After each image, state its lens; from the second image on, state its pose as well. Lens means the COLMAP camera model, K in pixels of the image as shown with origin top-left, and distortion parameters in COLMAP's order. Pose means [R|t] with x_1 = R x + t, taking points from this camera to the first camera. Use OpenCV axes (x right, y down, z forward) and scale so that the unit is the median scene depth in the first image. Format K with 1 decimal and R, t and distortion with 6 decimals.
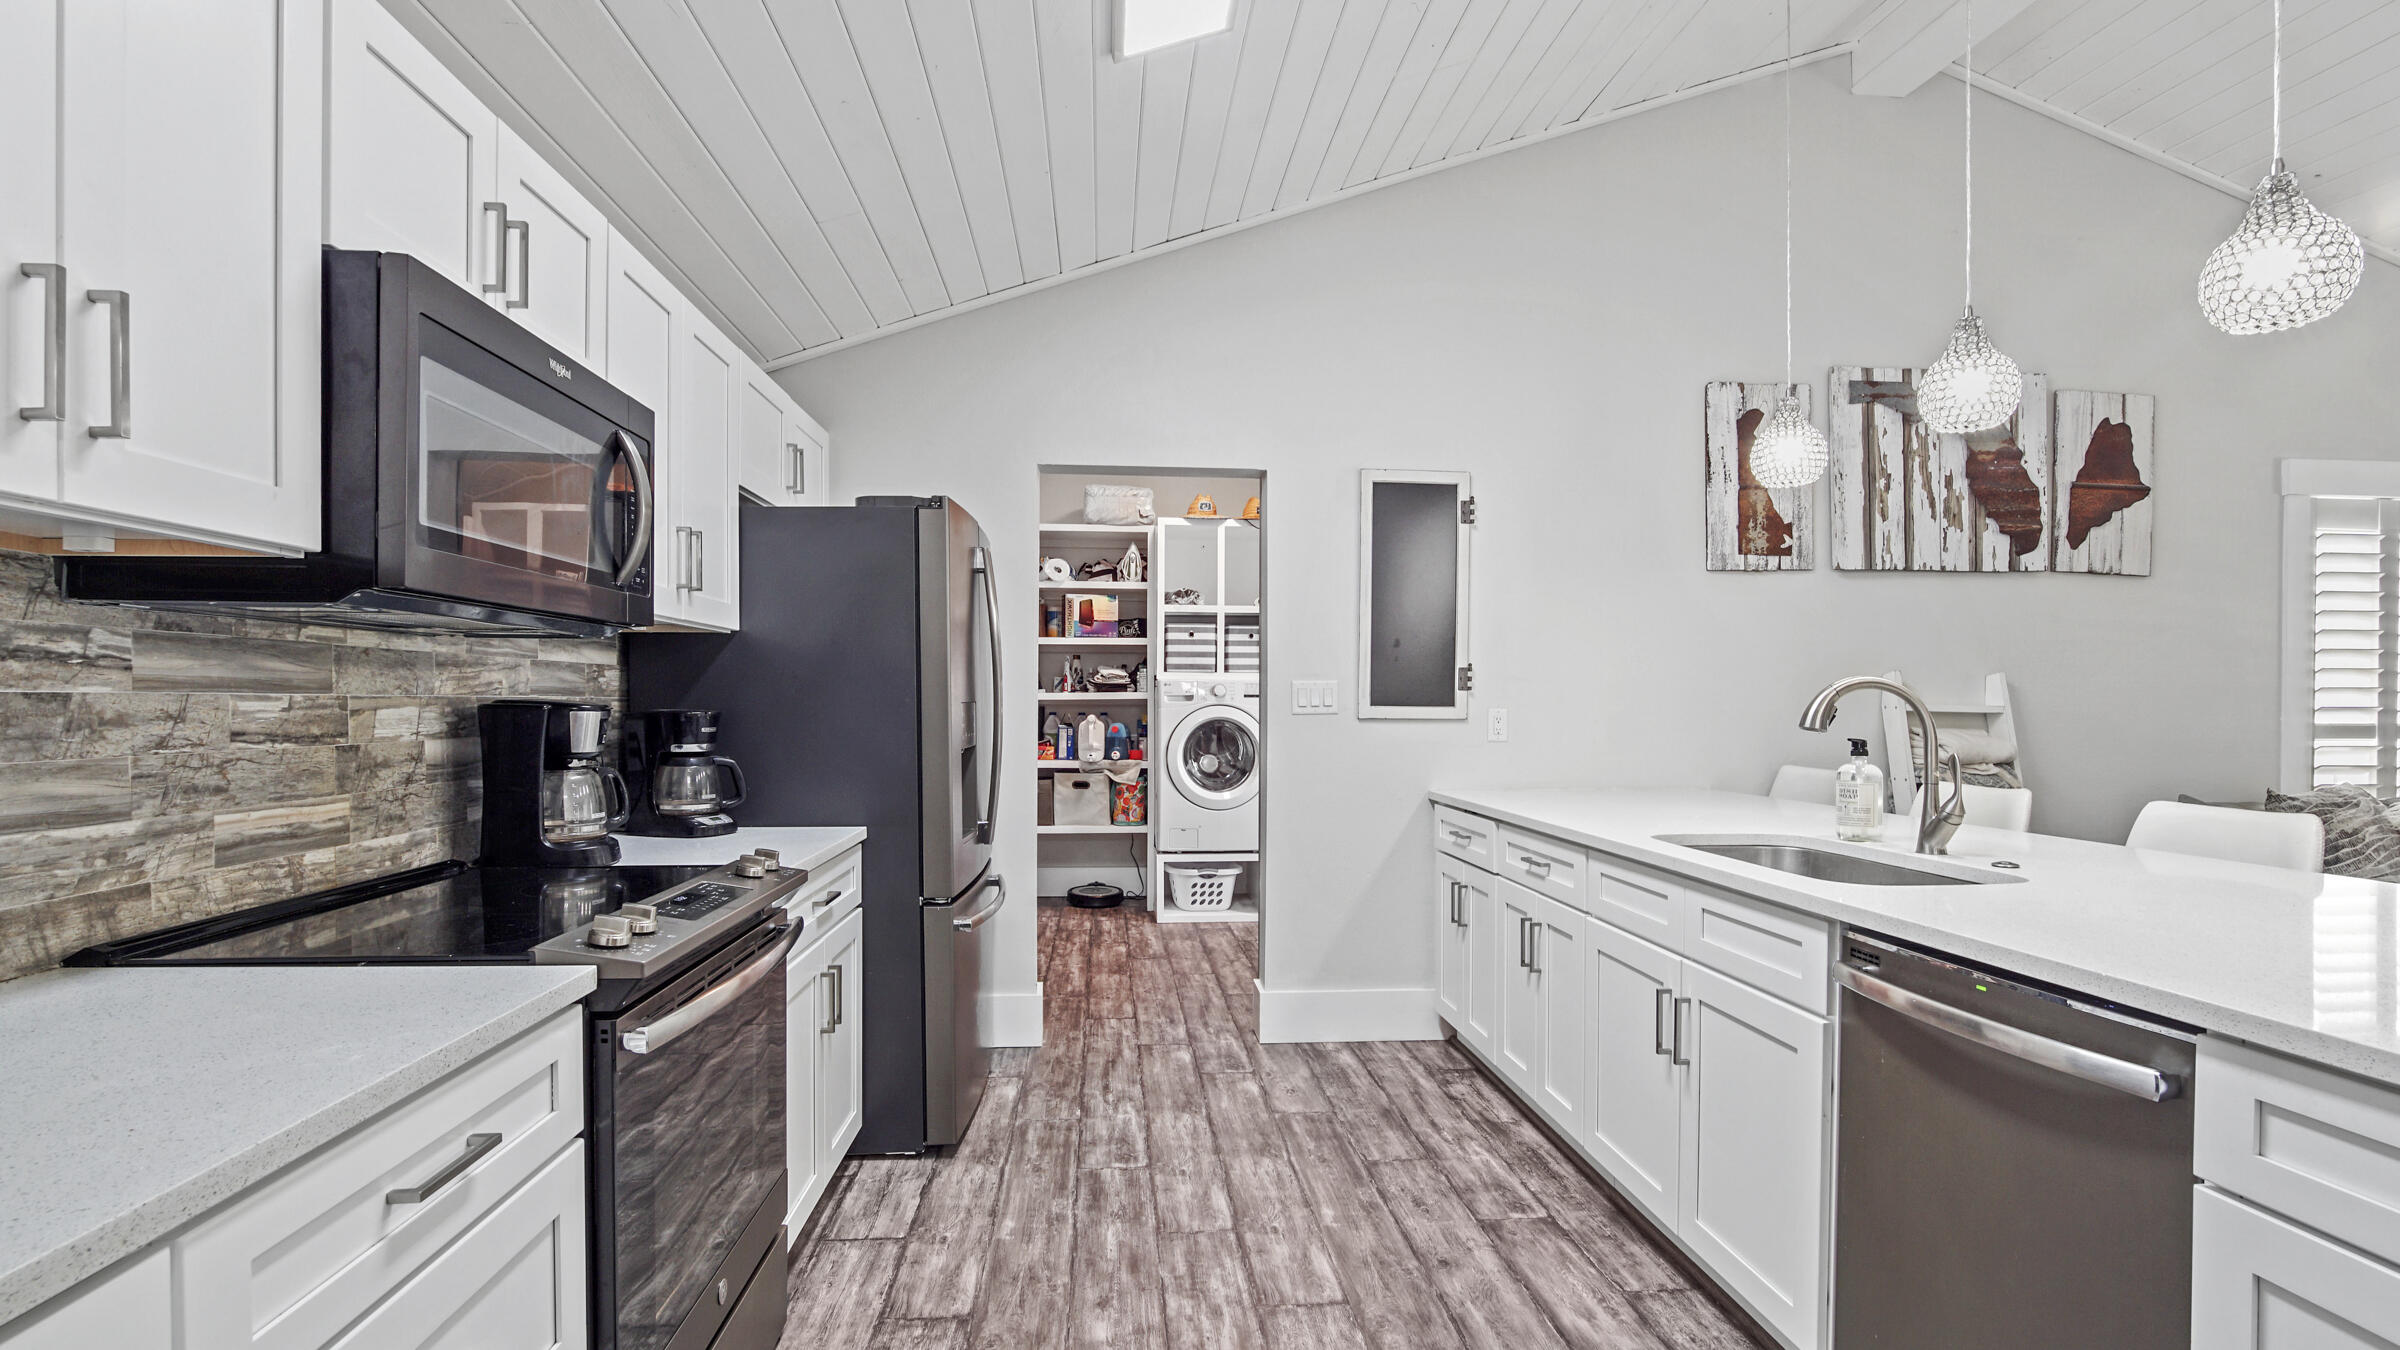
lens RADIAL K [[1079.3, 0, 1213.5], [0, 1079.3, 710.4], [0, 0, 1]] dist [-0.021261, 0.002808]
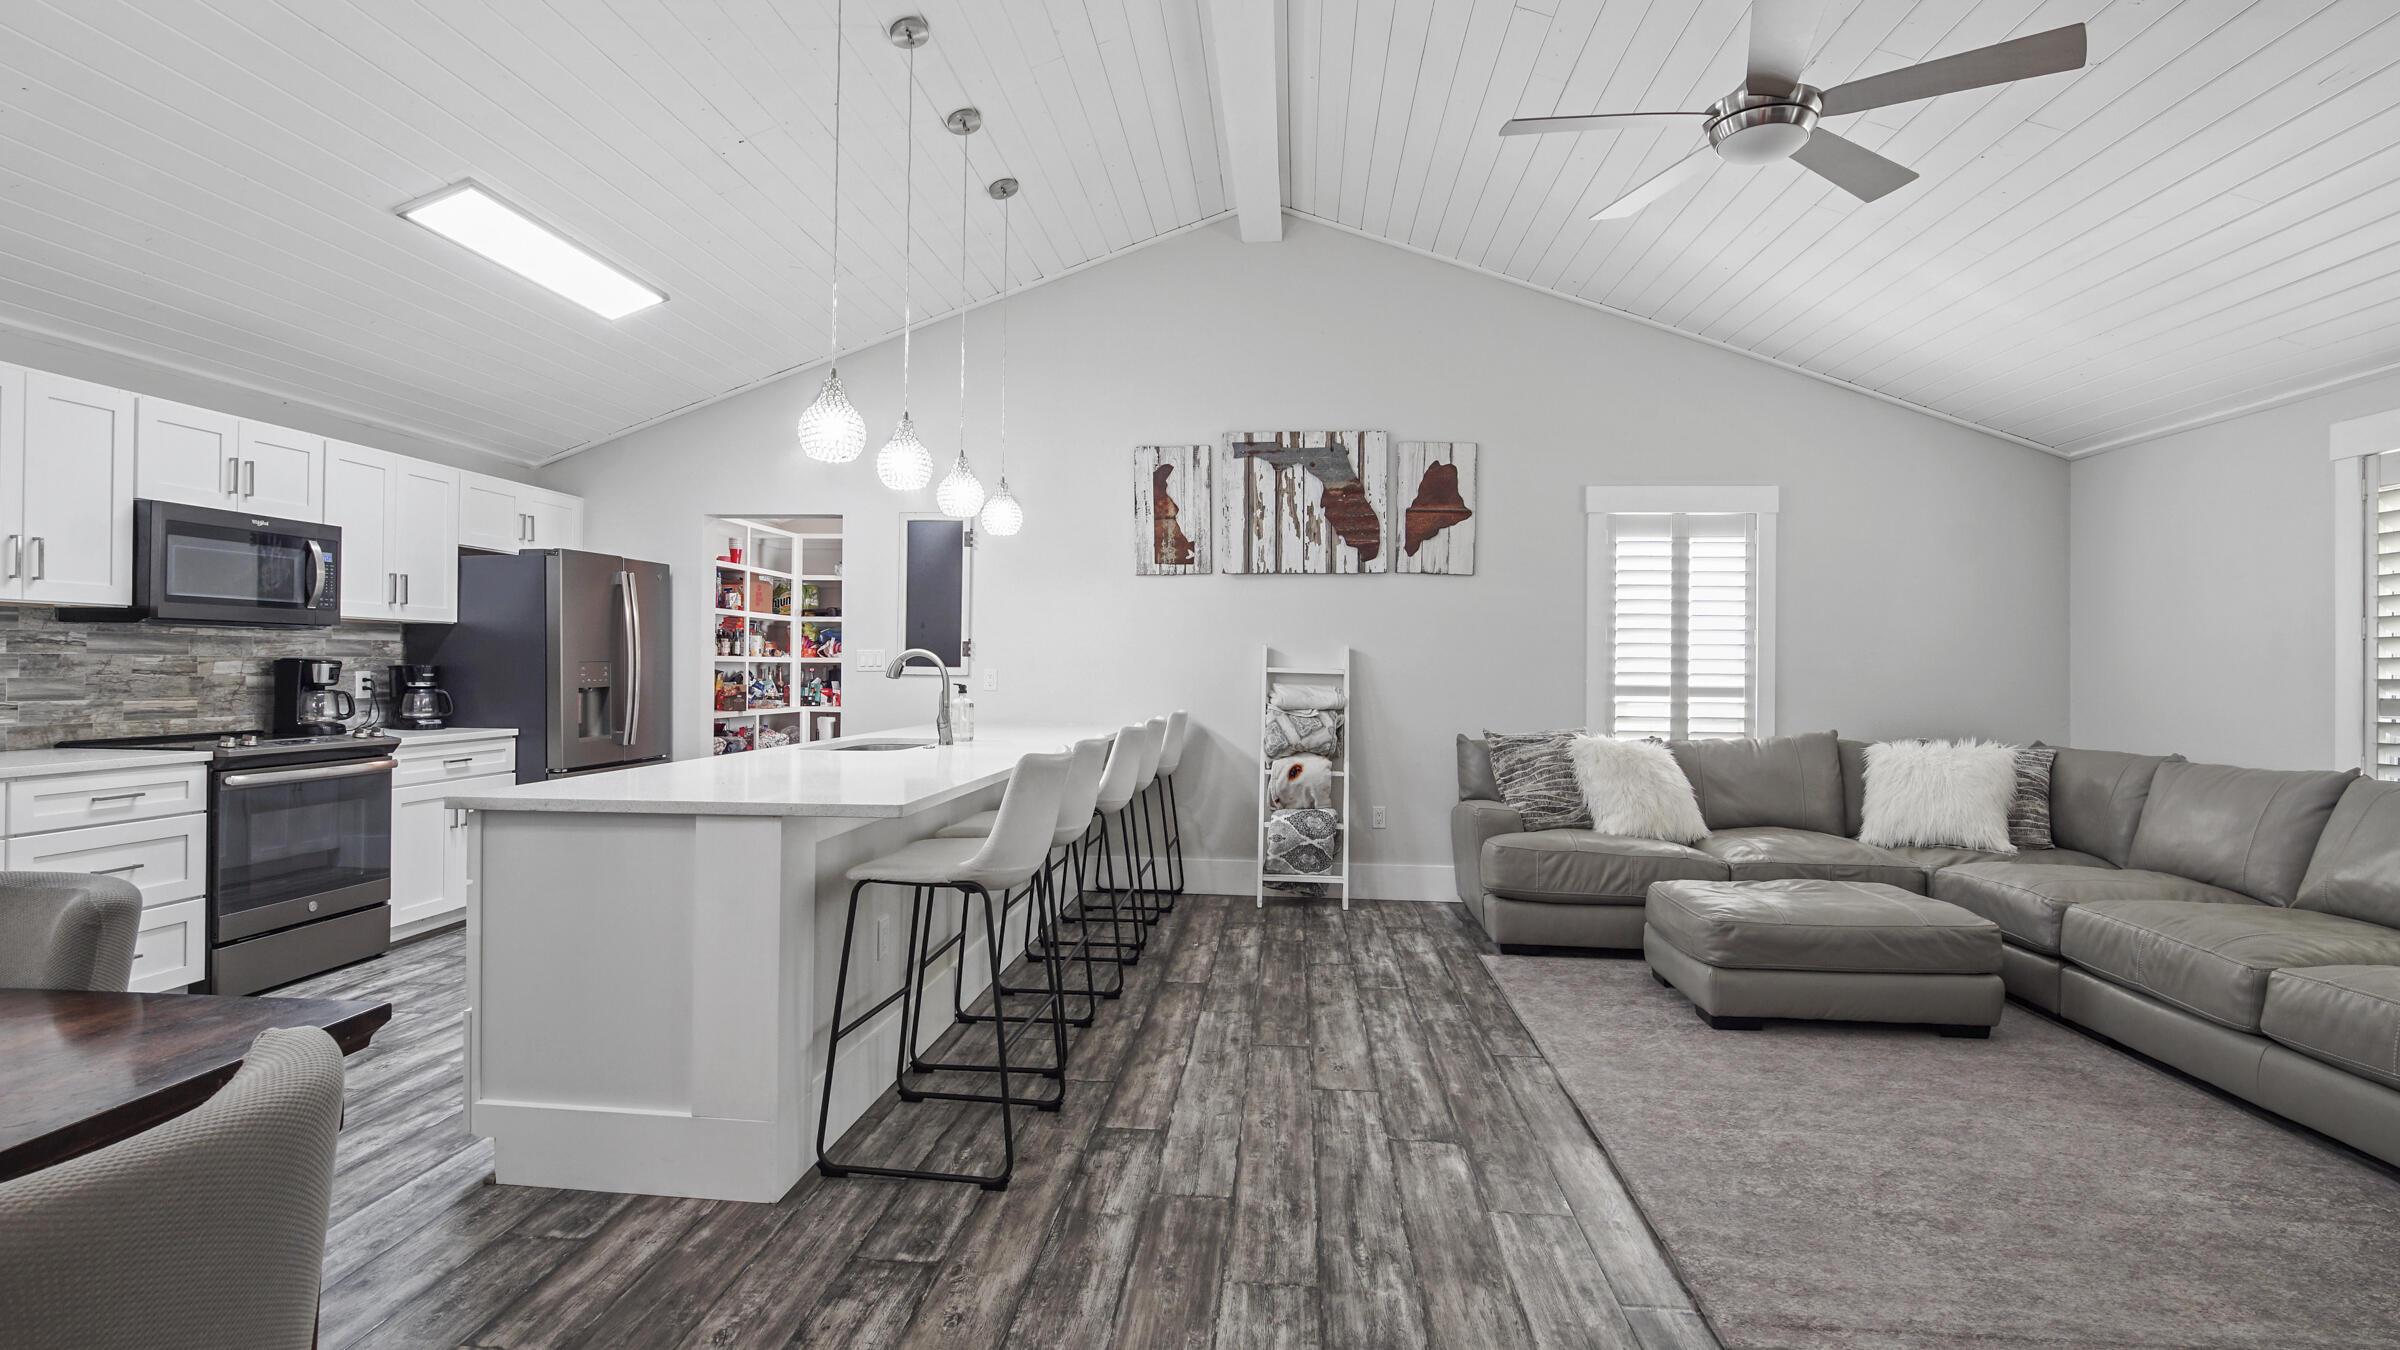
lens RADIAL K [[1079.3, 0, 1212.7], [0, 1079.3, 655.1], [0, 0, 1]] dist [-0.021261, 0.002808]
pose [[0.986461, 0.004088, -0.163945, 1.775352], [-0.007412, 0.999779, -0.019669, 0.014145], [0.163828, 0.020618, 0.986273, -0.948242]]
